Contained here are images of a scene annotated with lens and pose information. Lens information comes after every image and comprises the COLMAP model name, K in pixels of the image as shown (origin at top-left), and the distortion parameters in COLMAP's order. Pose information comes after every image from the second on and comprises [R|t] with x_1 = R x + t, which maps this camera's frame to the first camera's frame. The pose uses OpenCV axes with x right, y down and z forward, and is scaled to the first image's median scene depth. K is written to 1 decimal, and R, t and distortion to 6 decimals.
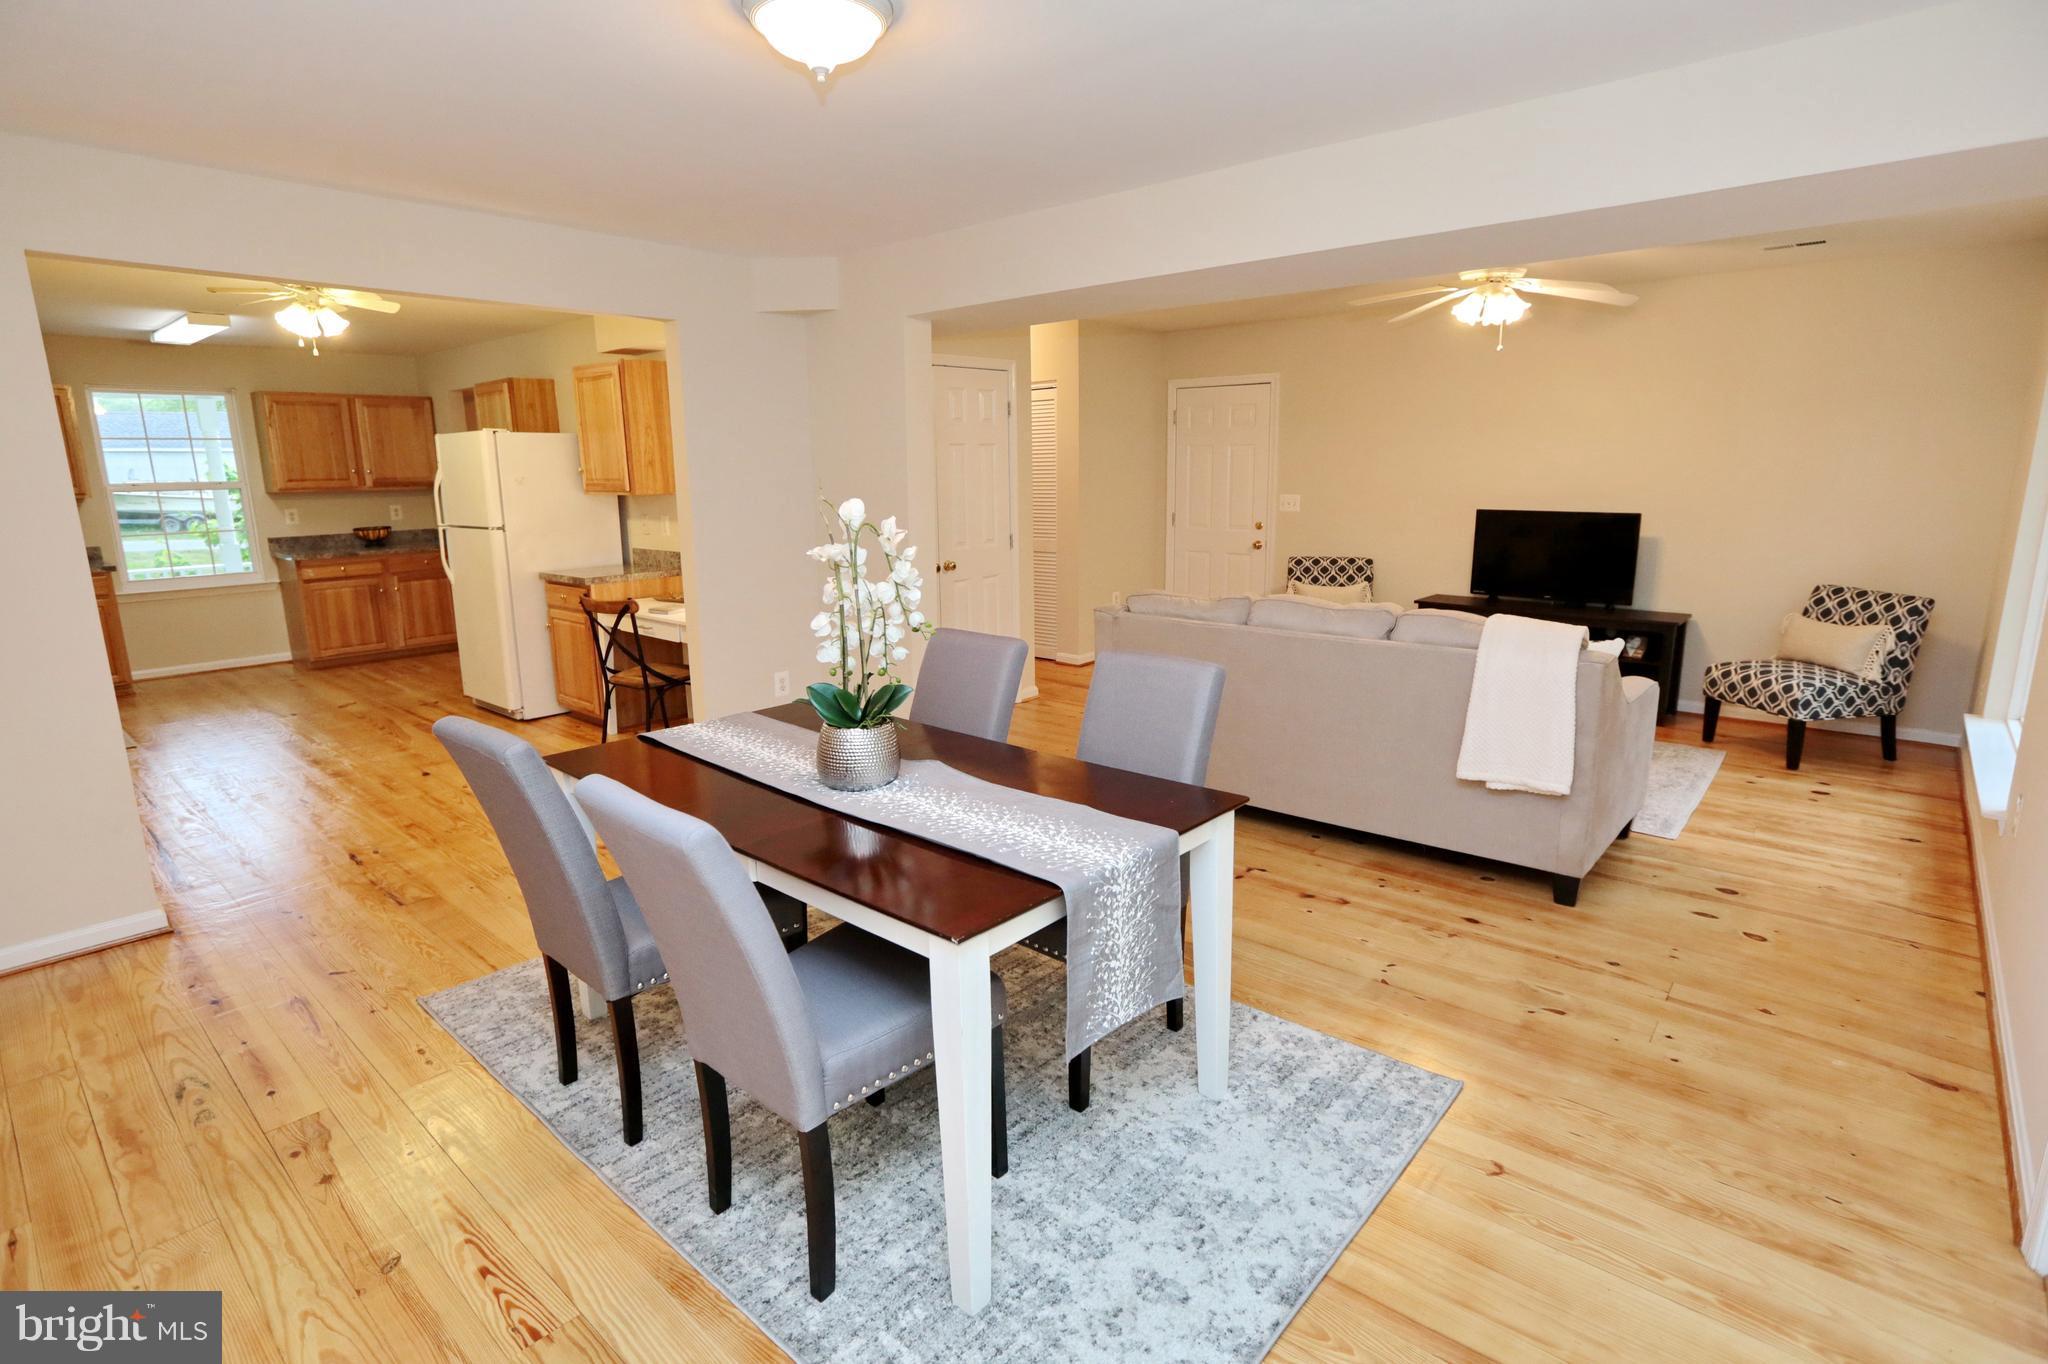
lens RADIAL K [[991.0, 0, 1021.0], [0, 991.0, 678.8], [0, 0, 1]] dist [-0.058667, 0.028308]
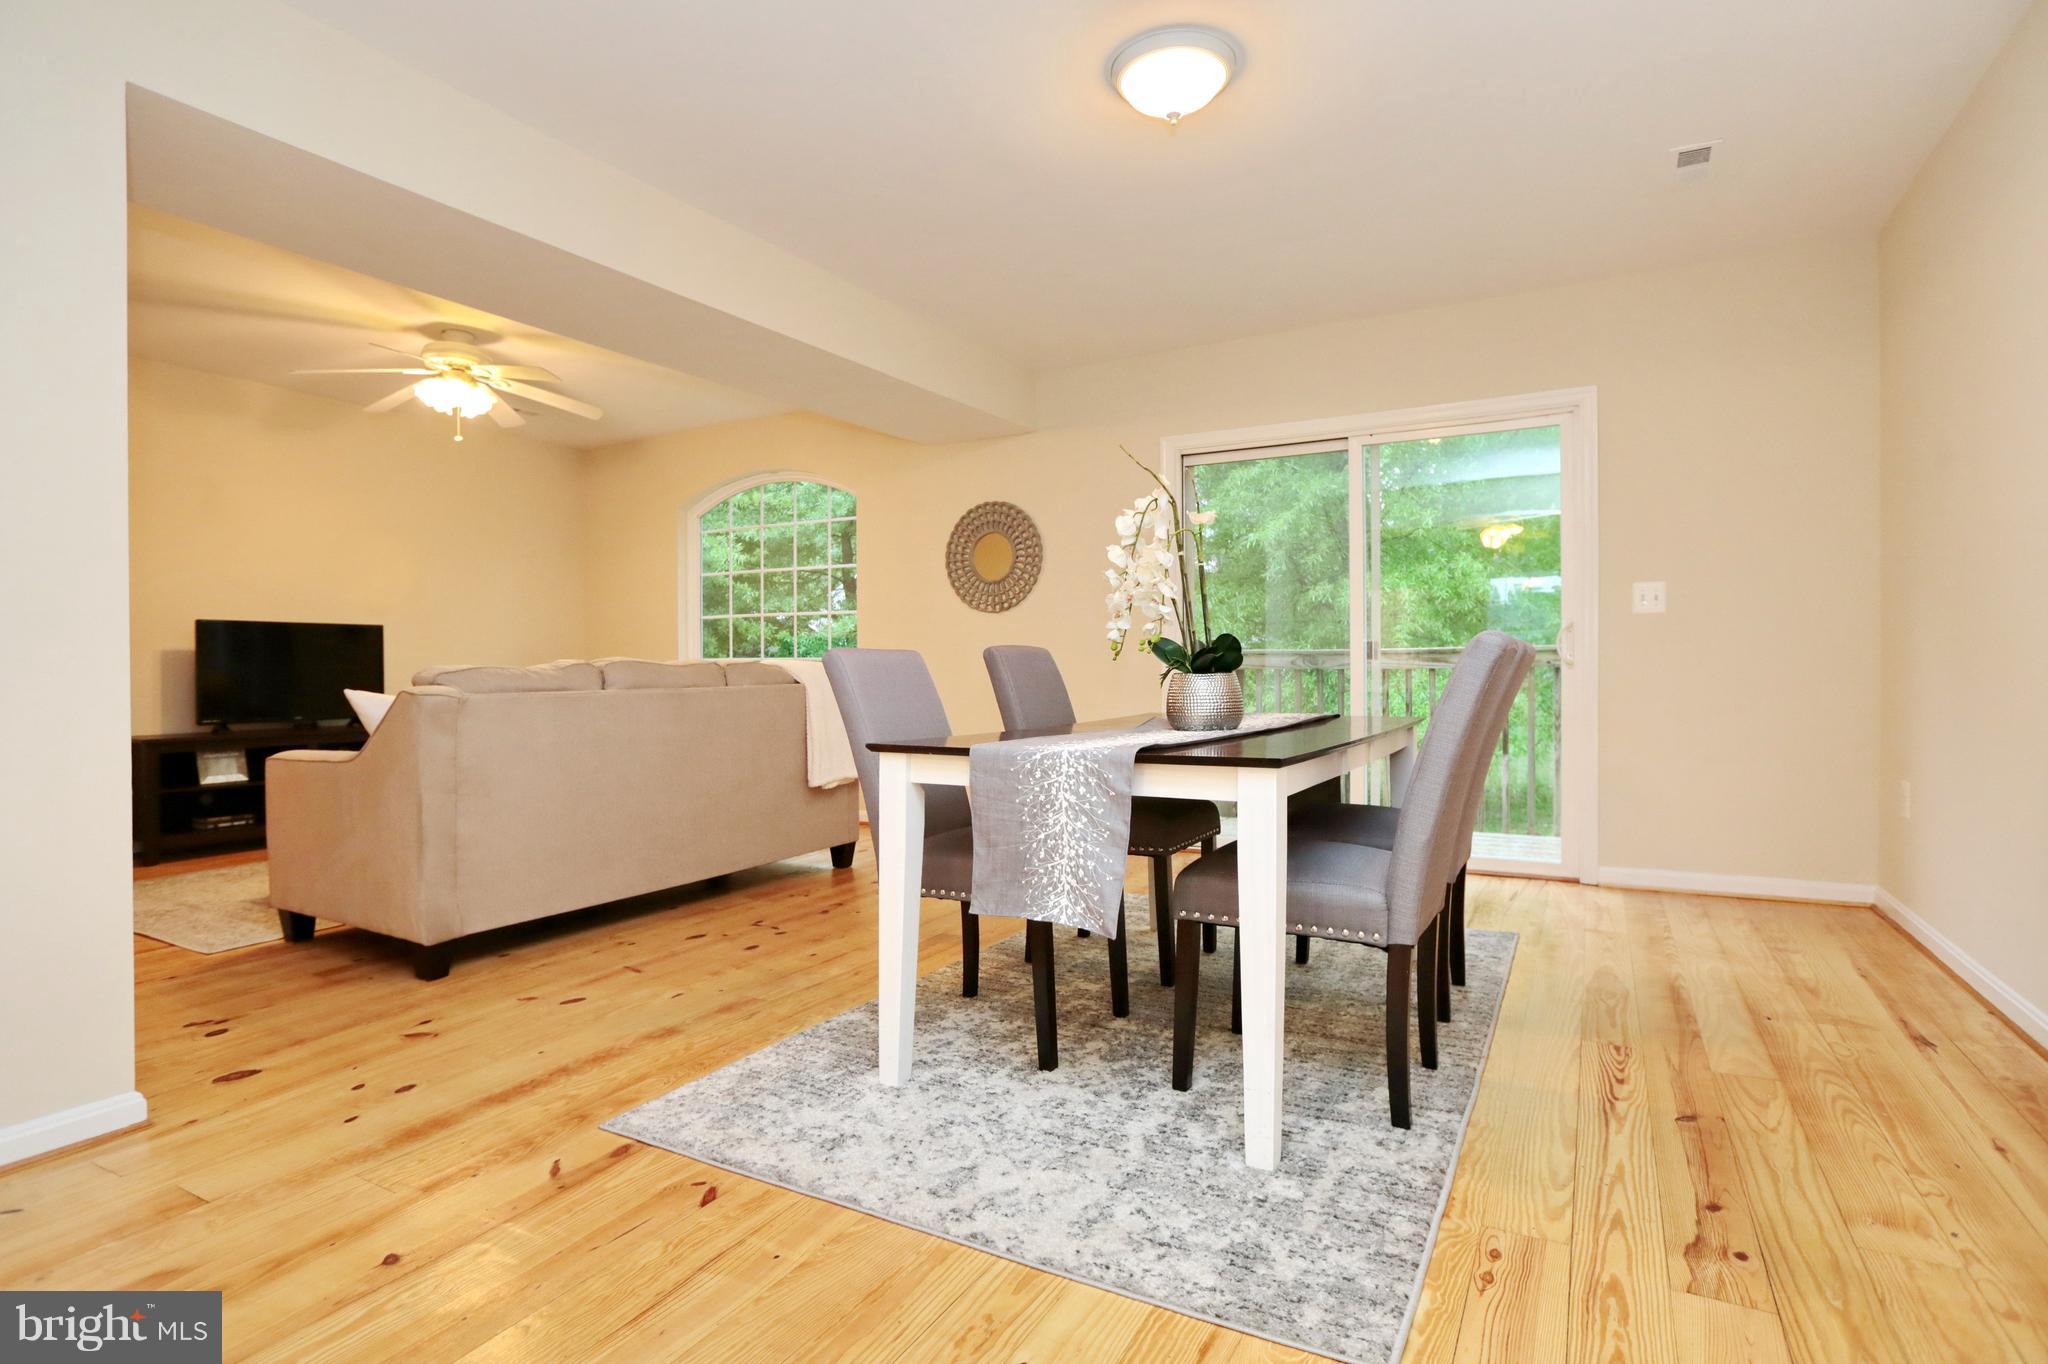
lens RADIAL K [[991.0, 0, 1021.0], [0, 991.0, 678.8], [0, 0, 1]] dist [-0.058667, 0.028308]
pose [[-0.176834, -0.002425, 0.984238, -0.367980], [0.210968, 0.976661, 0.040310, -0.011919], [-0.961365, 0.214771, -0.172196, 0.419328]]
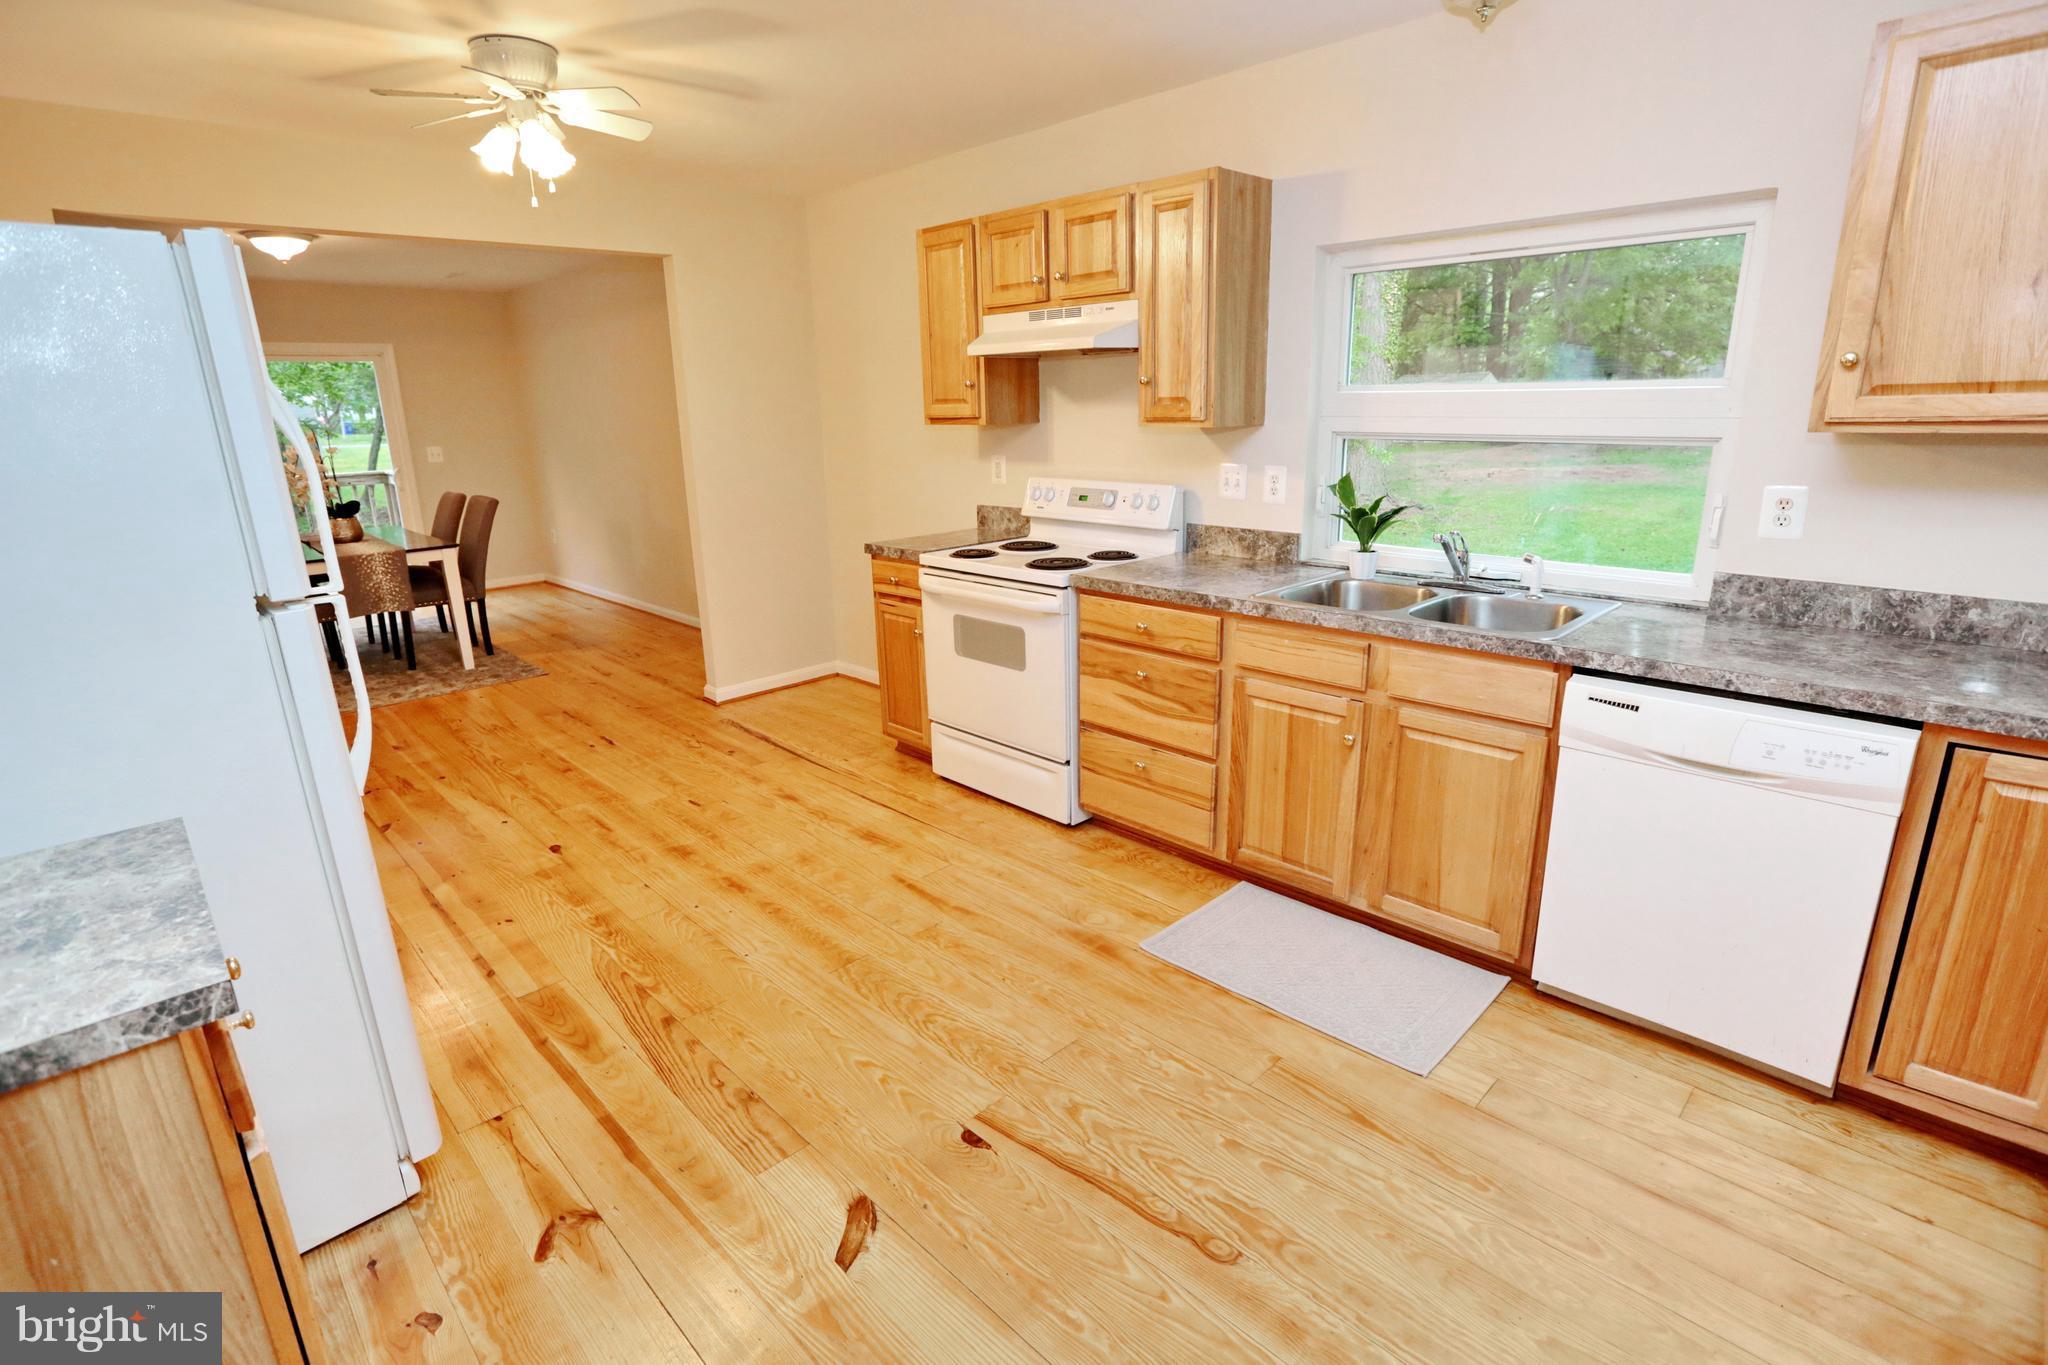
lens RADIAL K [[991.0, 0, 1021.0], [0, 991.0, 679.3], [0, 0, 1]] dist [-0.058667, 0.028308]
pose [[-0.995589, 0.004644, 0.093708, -0.643879], [0.047696, 0.885140, 0.462874, -0.199854], [-0.080795, 0.465302, -0.881457, 0.978622]]
